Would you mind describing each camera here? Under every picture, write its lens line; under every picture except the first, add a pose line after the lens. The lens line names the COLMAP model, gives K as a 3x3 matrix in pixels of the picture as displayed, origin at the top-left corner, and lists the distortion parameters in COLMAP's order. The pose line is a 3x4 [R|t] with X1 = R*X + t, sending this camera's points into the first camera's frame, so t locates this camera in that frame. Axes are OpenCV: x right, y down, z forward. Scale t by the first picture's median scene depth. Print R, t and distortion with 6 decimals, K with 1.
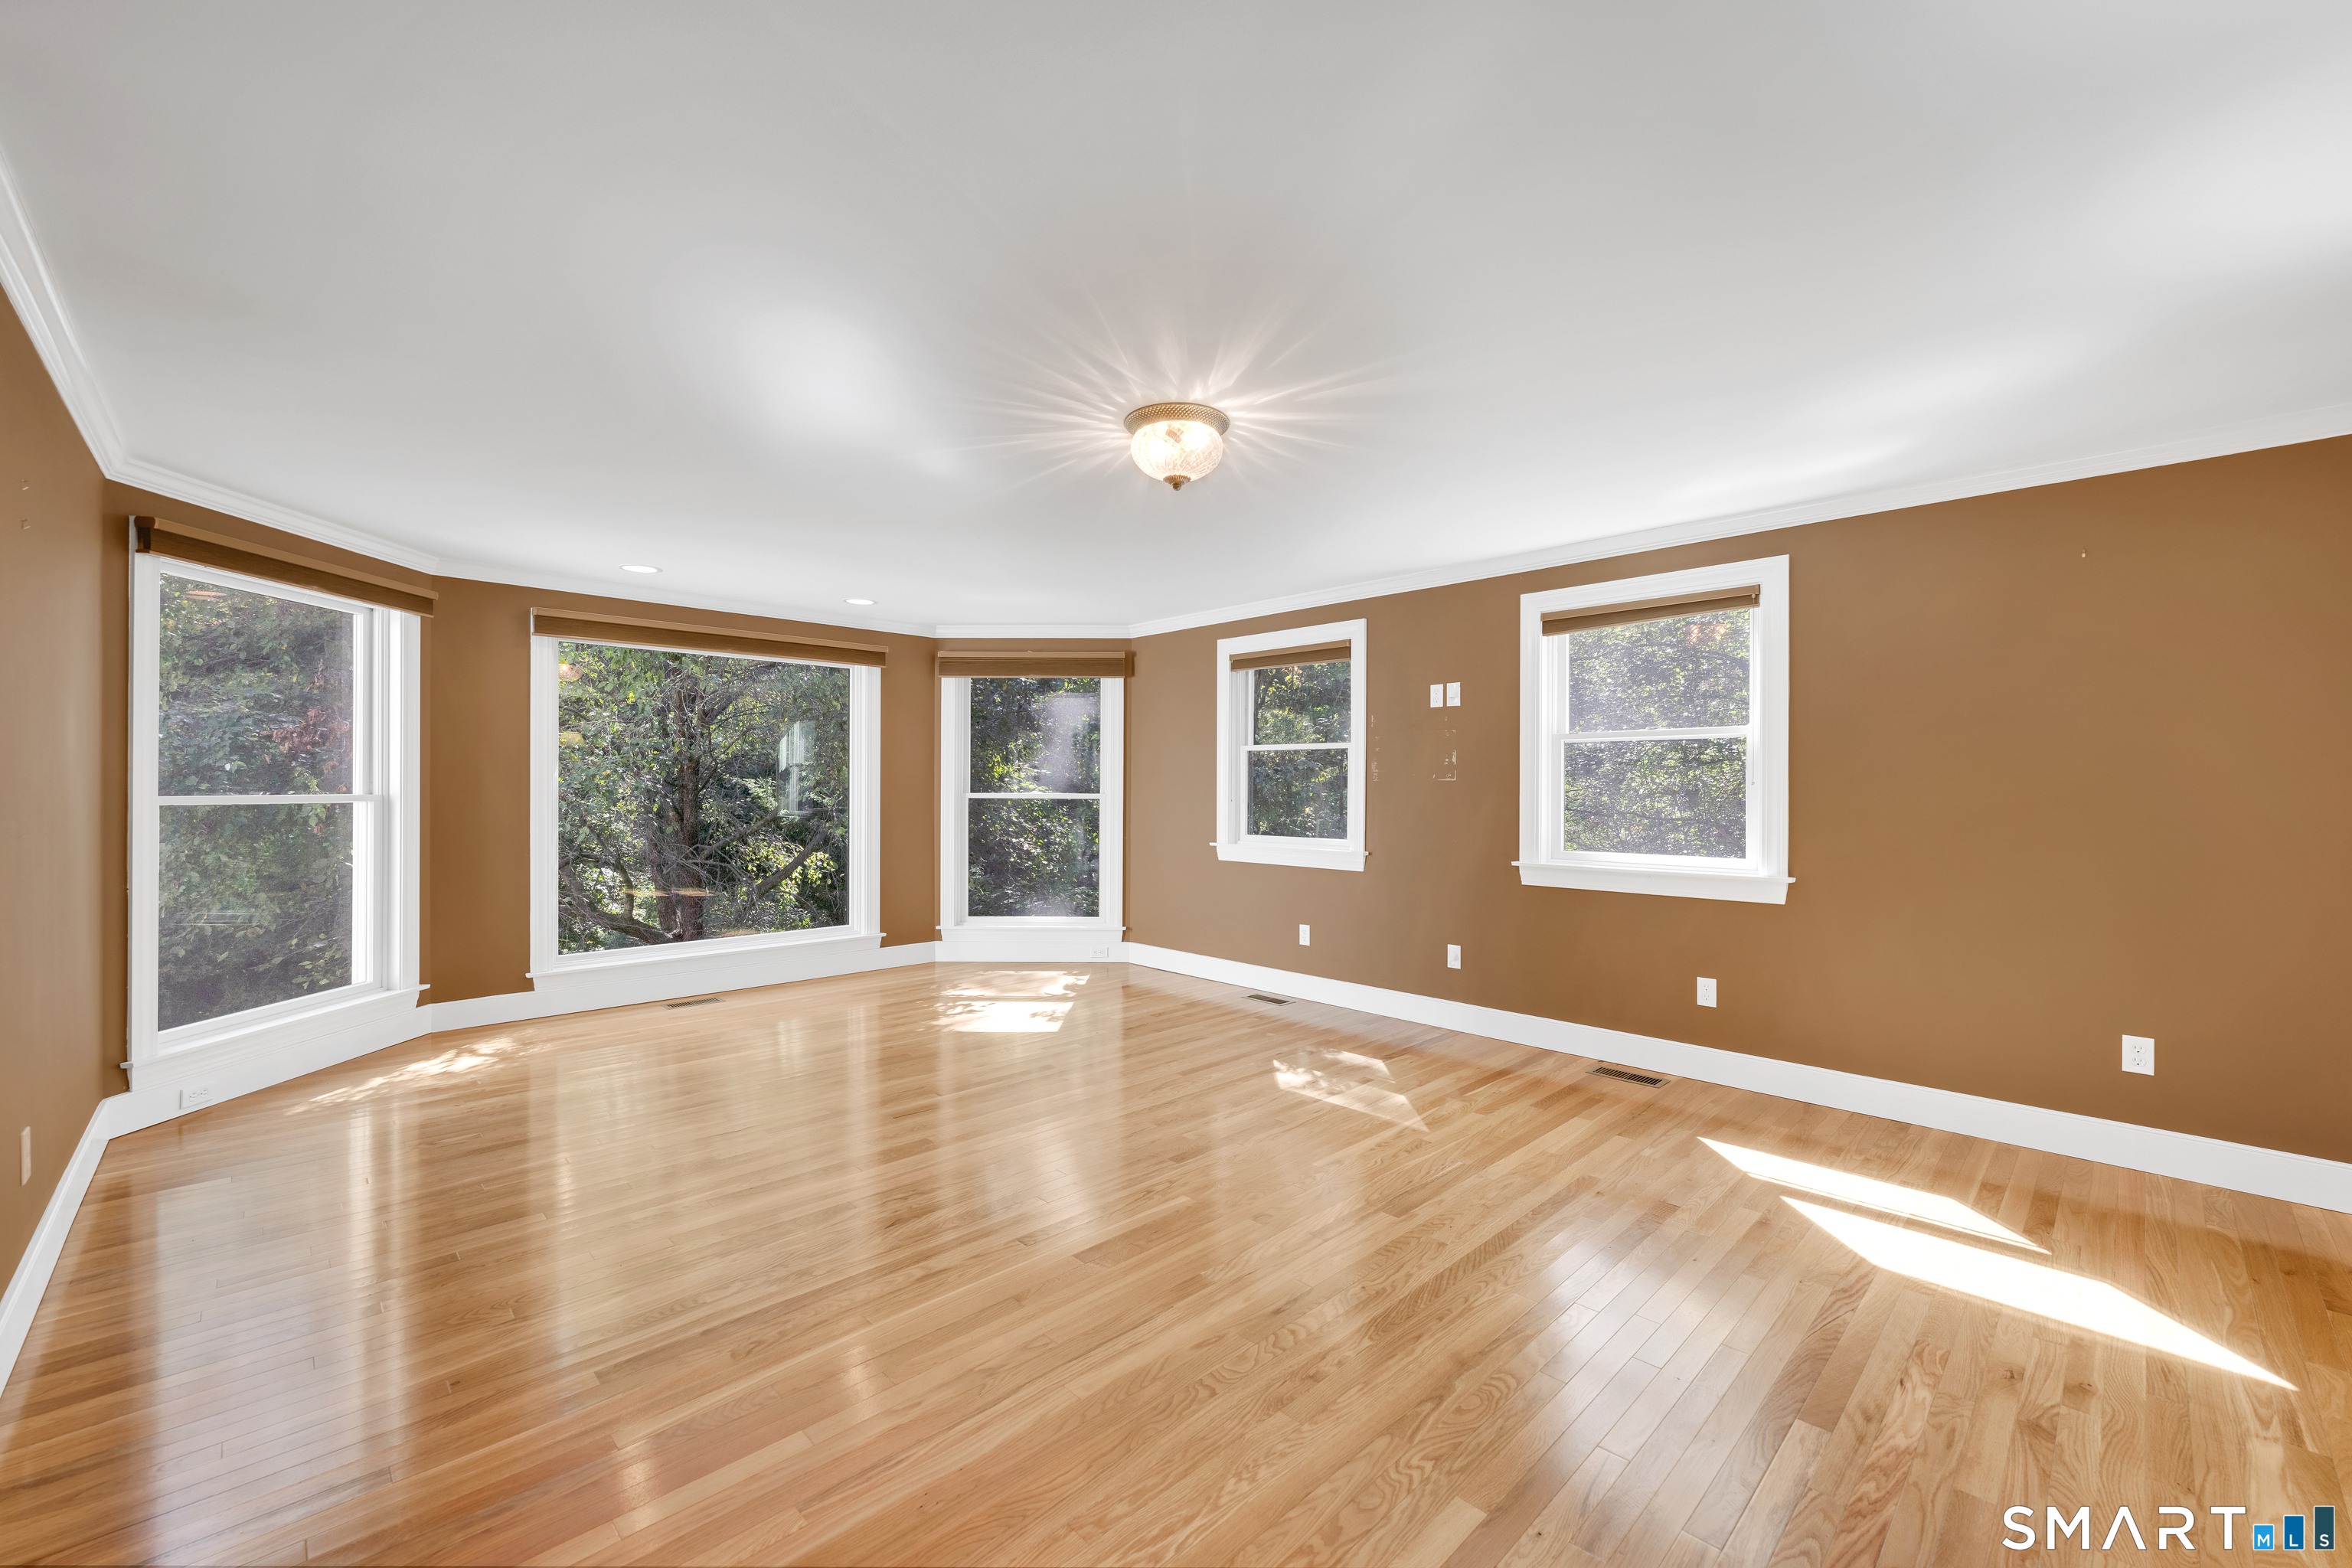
lens RADIAL K [[865.6, 0, 1254.9], [0, 865.6, 789.2], [0, 0, 1]] dist [-0.003171, -0.000143]
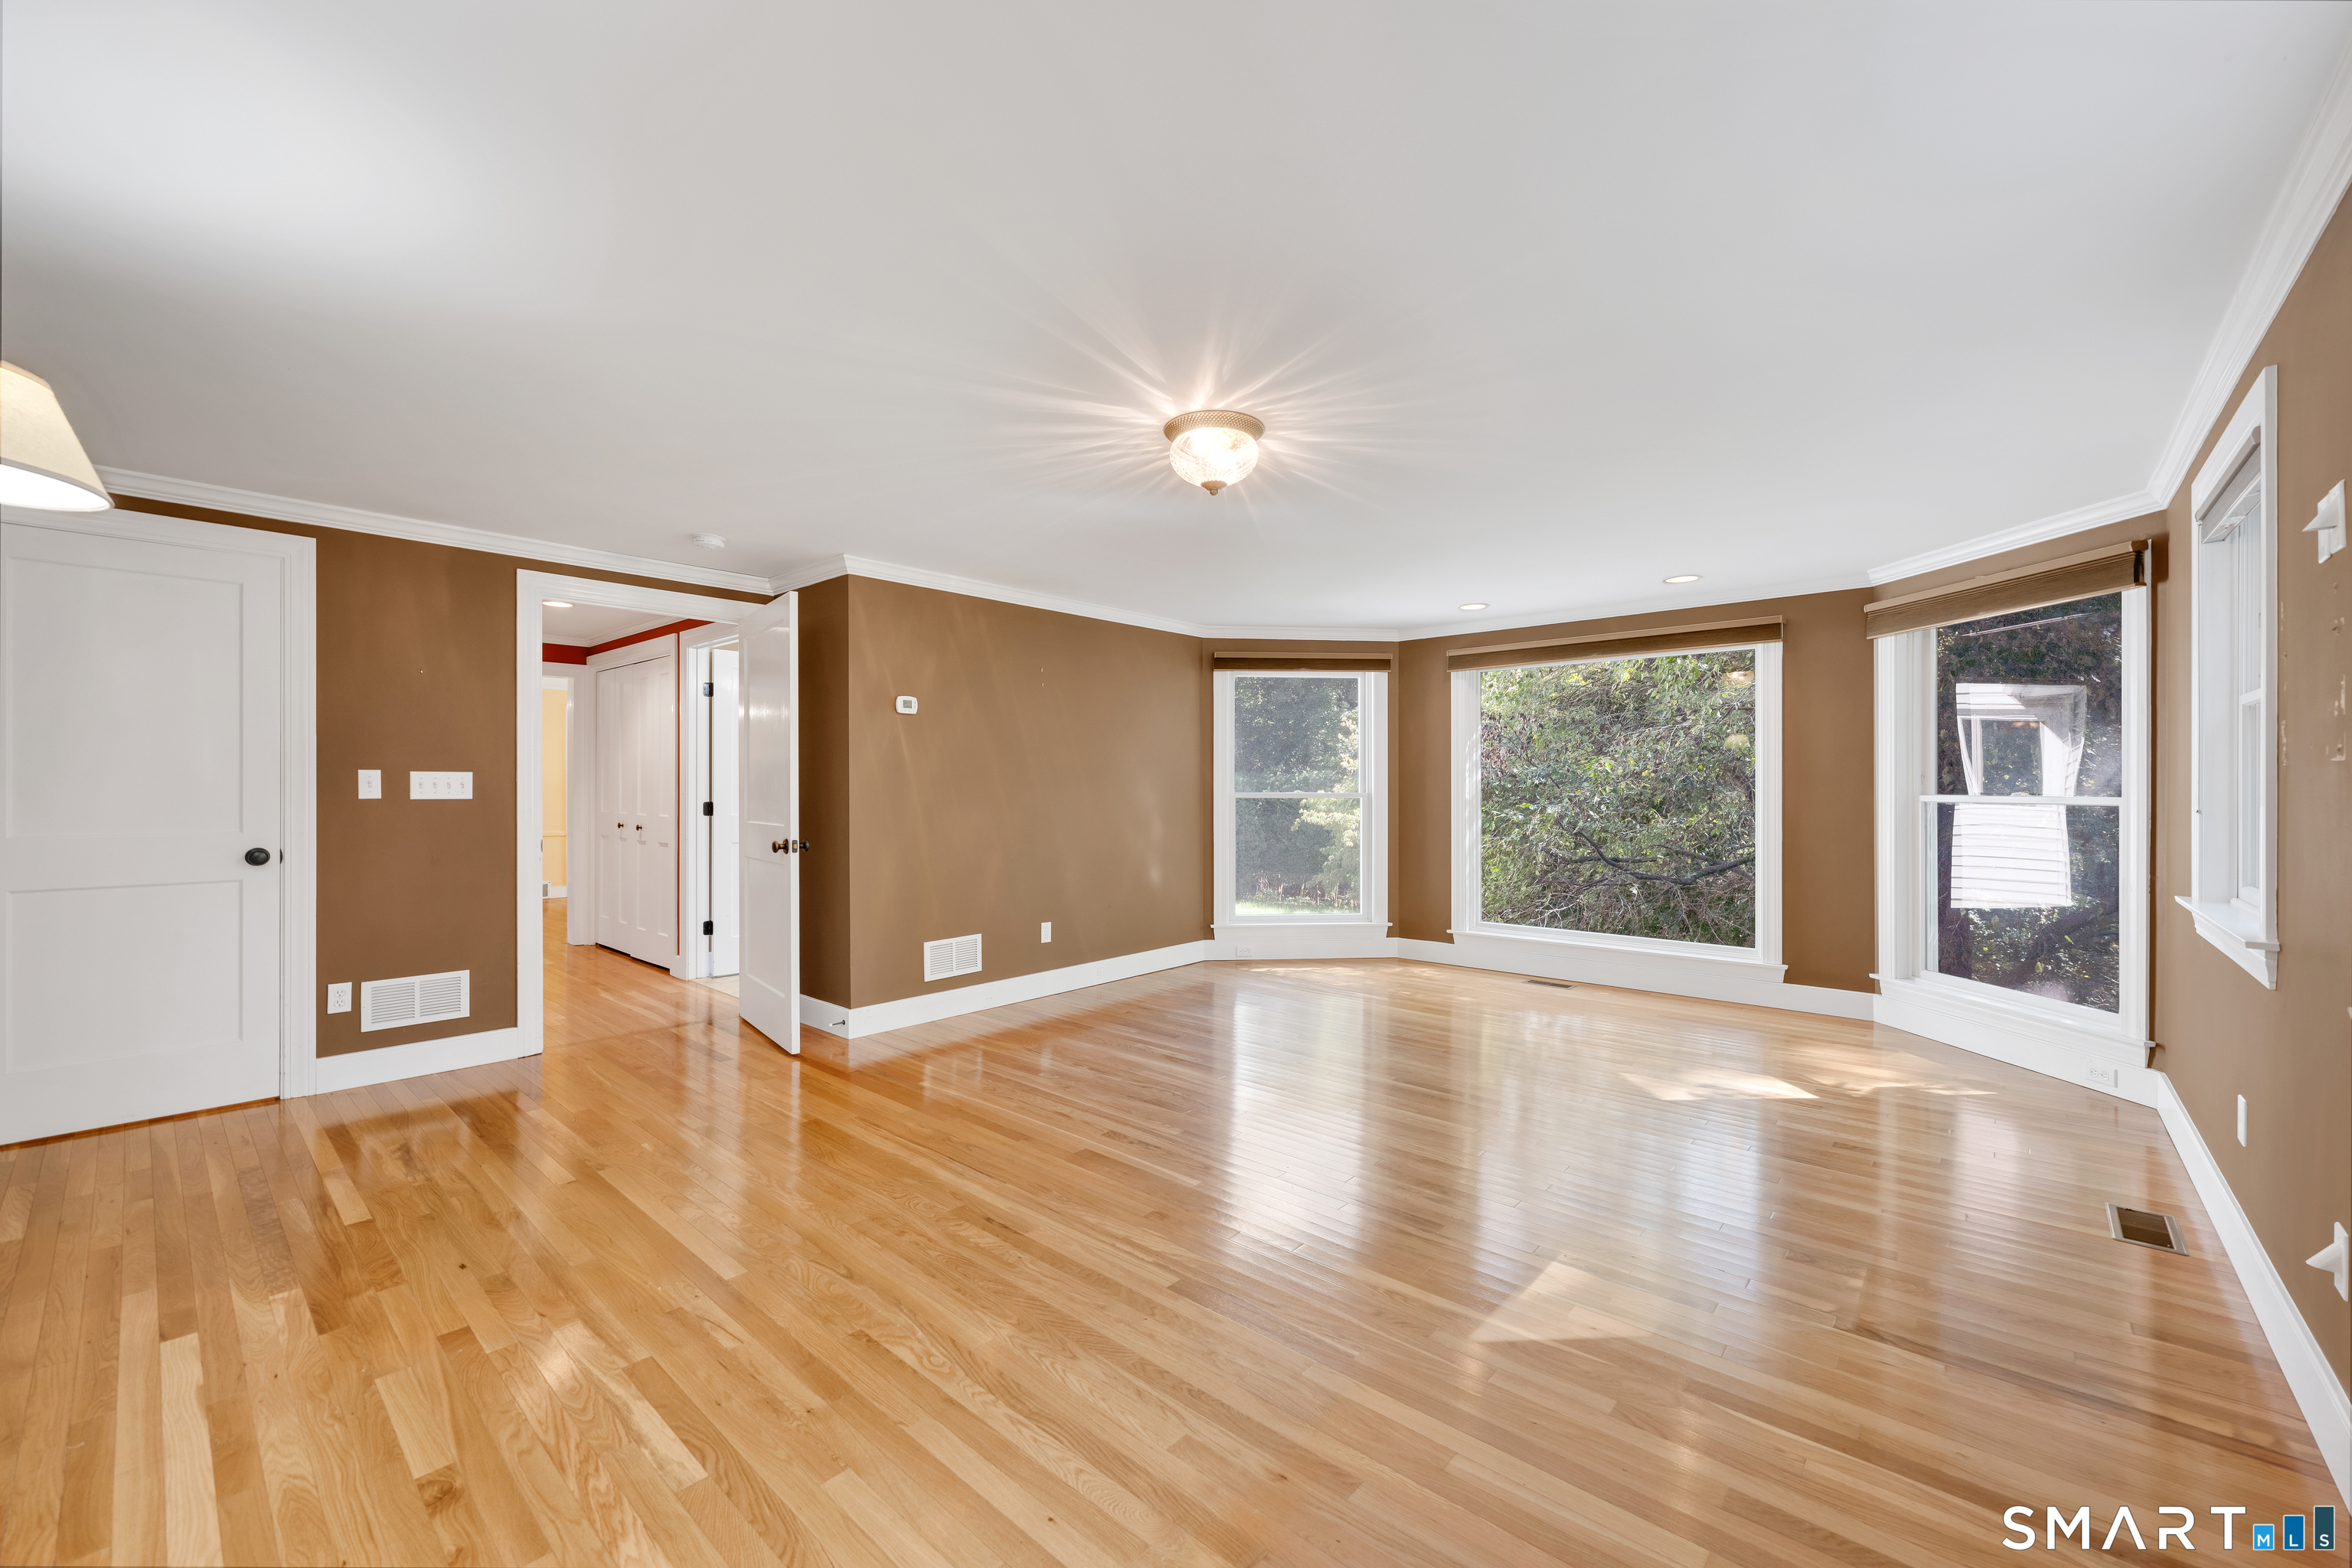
lens RADIAL K [[943.5, 0, 1173.2], [0, 943.5, 792.6], [0, 0, 1]] dist [-0.002235, -0.000184]
pose [[0.066631, 0.002216, -0.997775, 0.655790], [-0.001298, 0.999997, 0.002134, 0.002392], [0.997777, 0.001153, 0.066634, 0.564827]]
